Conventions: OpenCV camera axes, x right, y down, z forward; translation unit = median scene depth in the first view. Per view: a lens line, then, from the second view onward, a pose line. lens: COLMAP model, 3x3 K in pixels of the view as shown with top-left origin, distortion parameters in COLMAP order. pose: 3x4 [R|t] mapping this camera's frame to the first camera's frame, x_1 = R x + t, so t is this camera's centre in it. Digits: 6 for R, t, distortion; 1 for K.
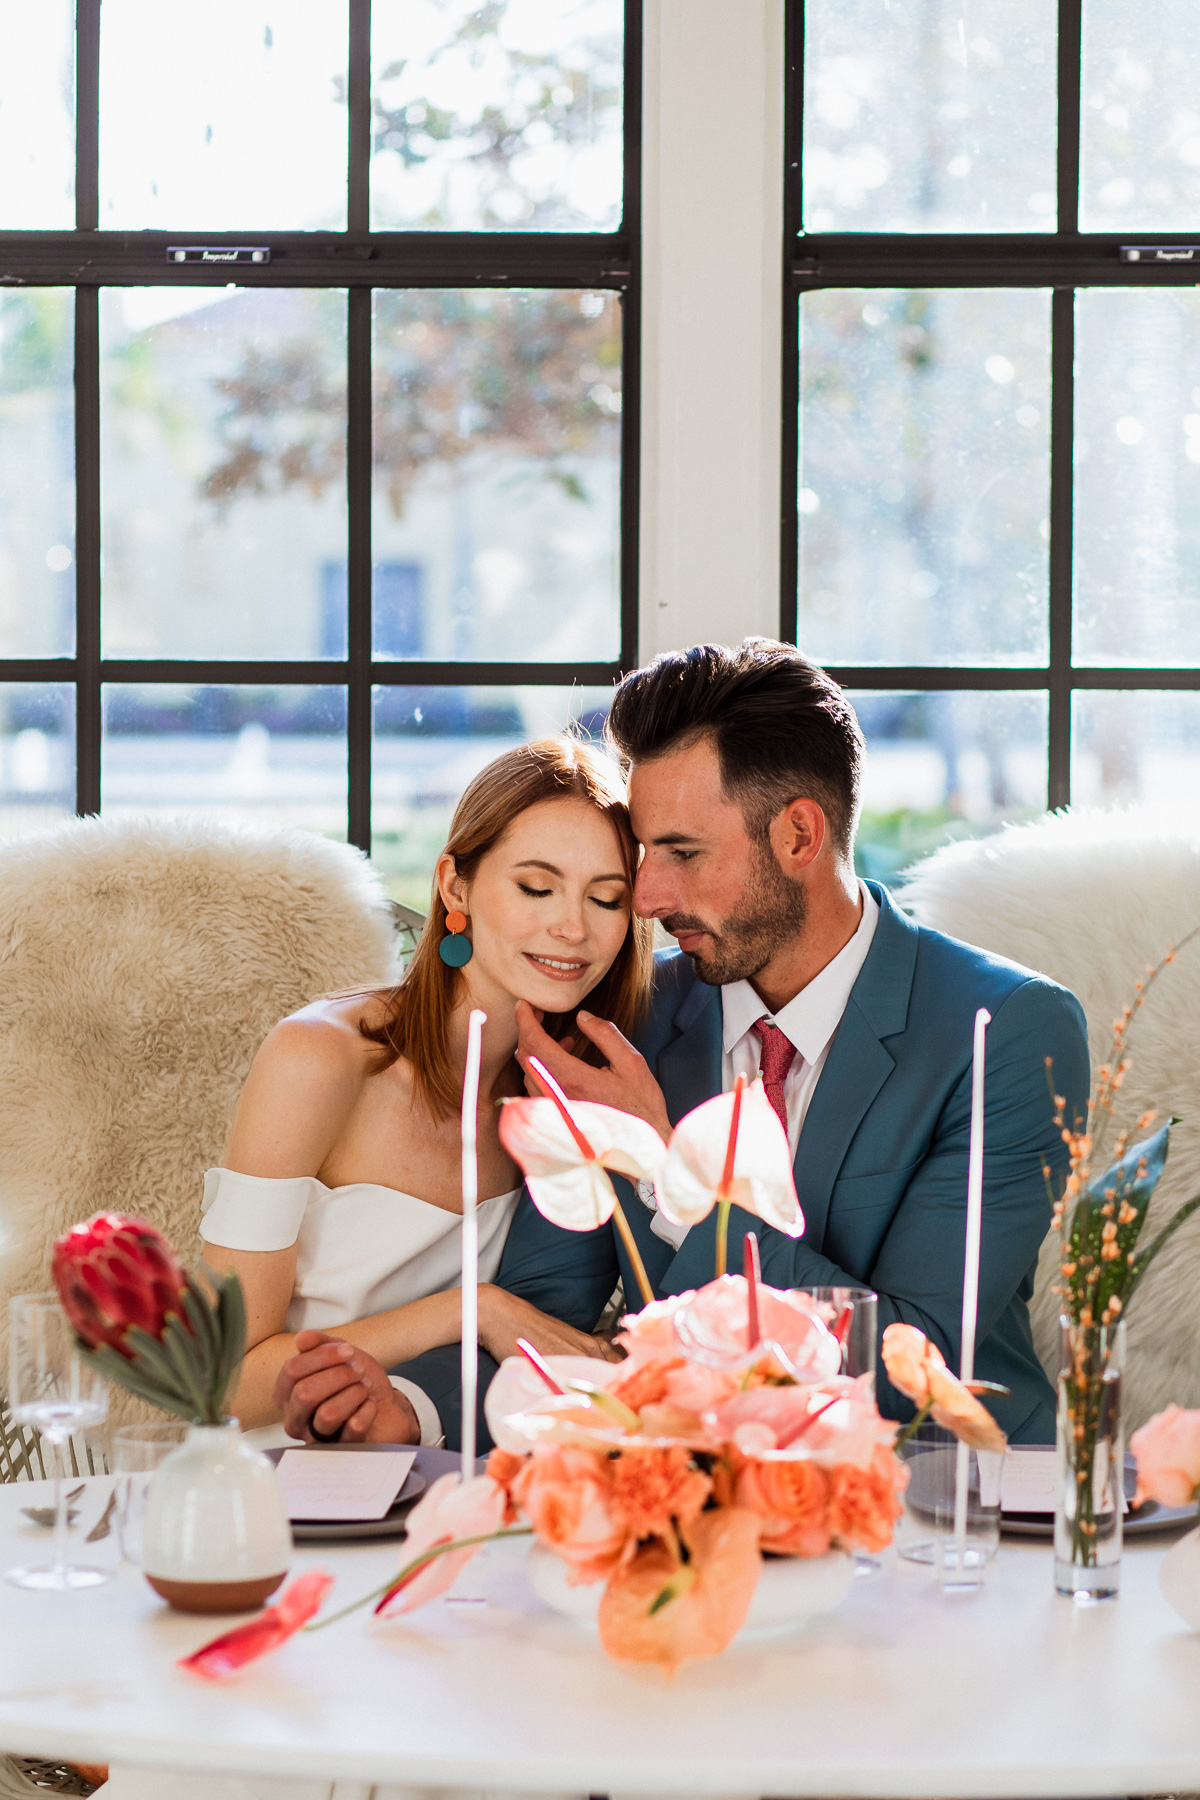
lens RADIAL K [[4639.0, 0, 600.0], [0, 4639.0, 900.0], [0, 0, 1]] dist [0.067427, 0.418043]
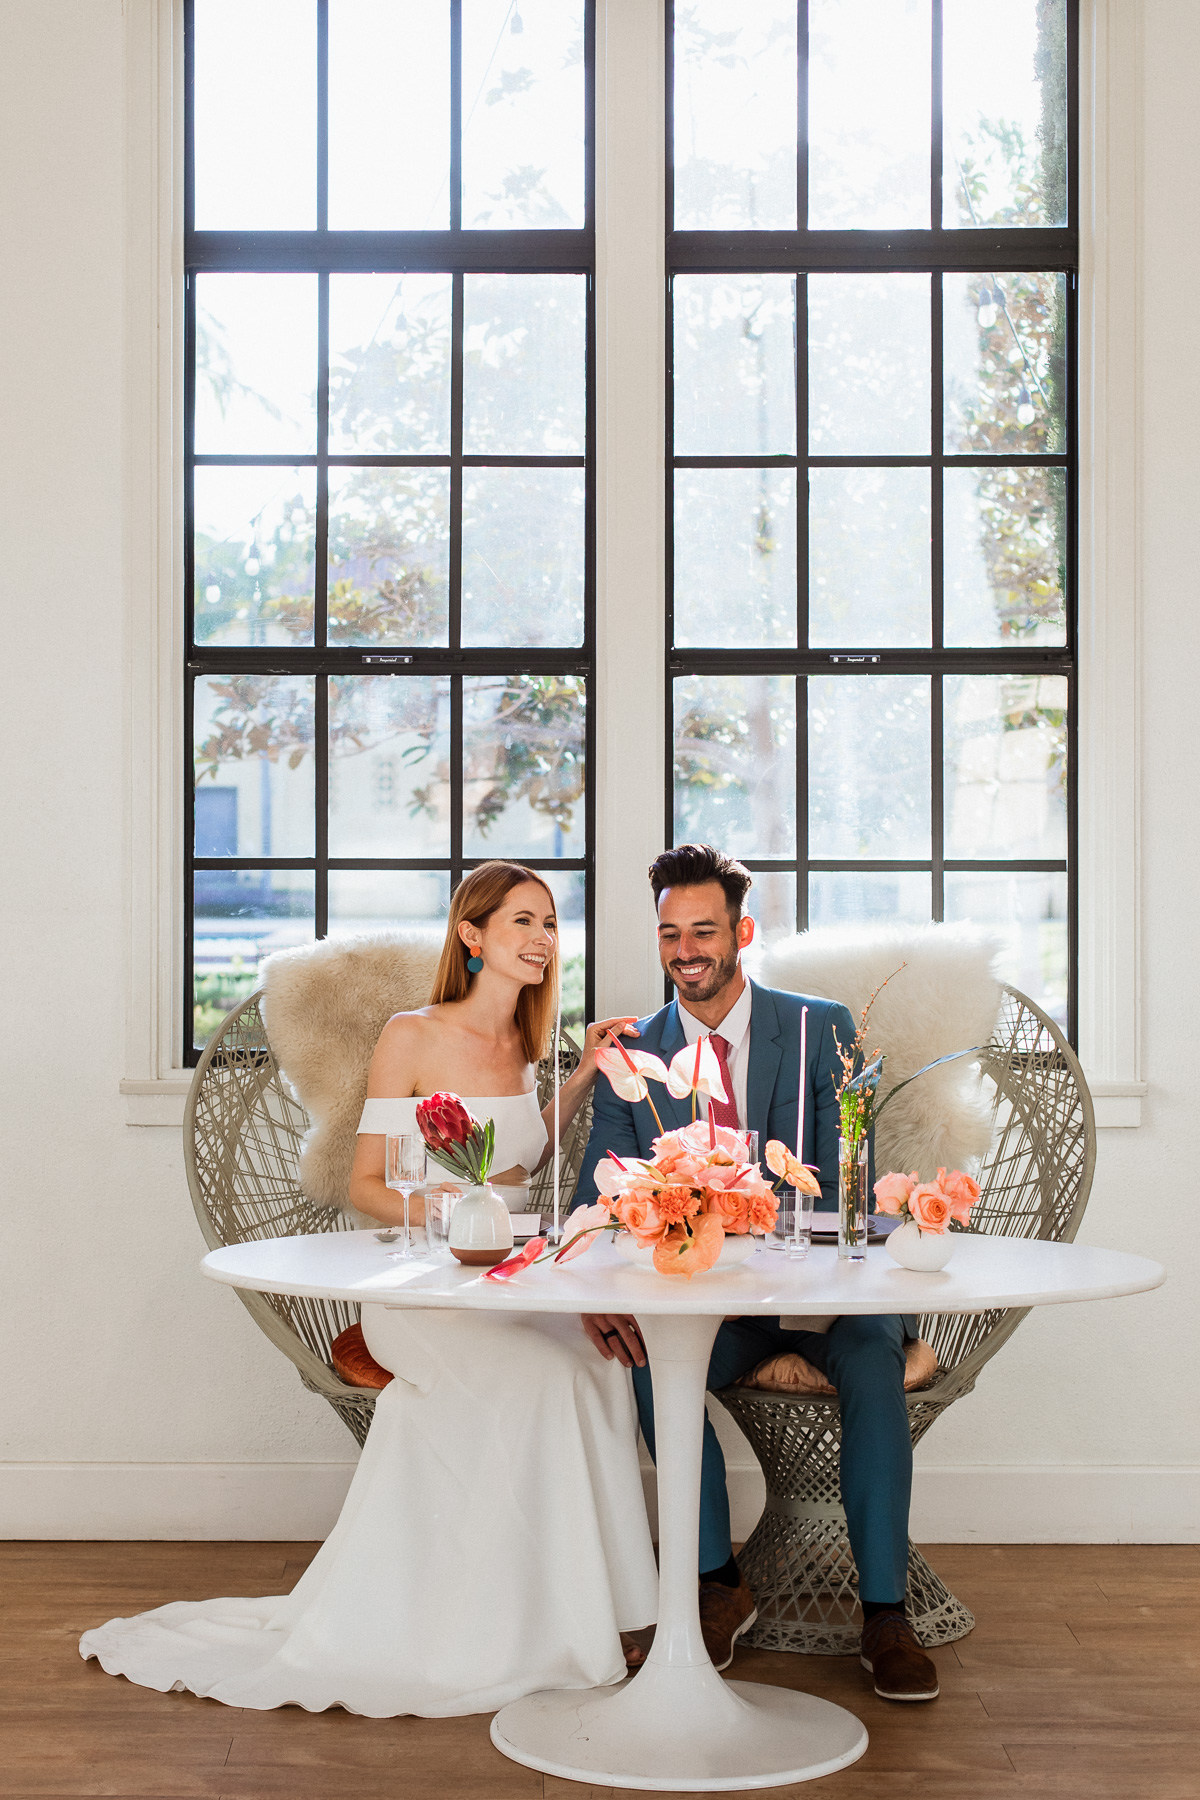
lens RADIAL K [[2565.0, 0, 600.0], [0, 2565.0, 900.0], [0, 0, 1]] dist [-0.016312, -0.012308]
pose [[0.999446, -0.004746, 0.032940, -0.063057], [0.005911, 0.999357, -0.035367, 0.015530], [-0.032751, 0.035542, 0.998831, -0.283985]]
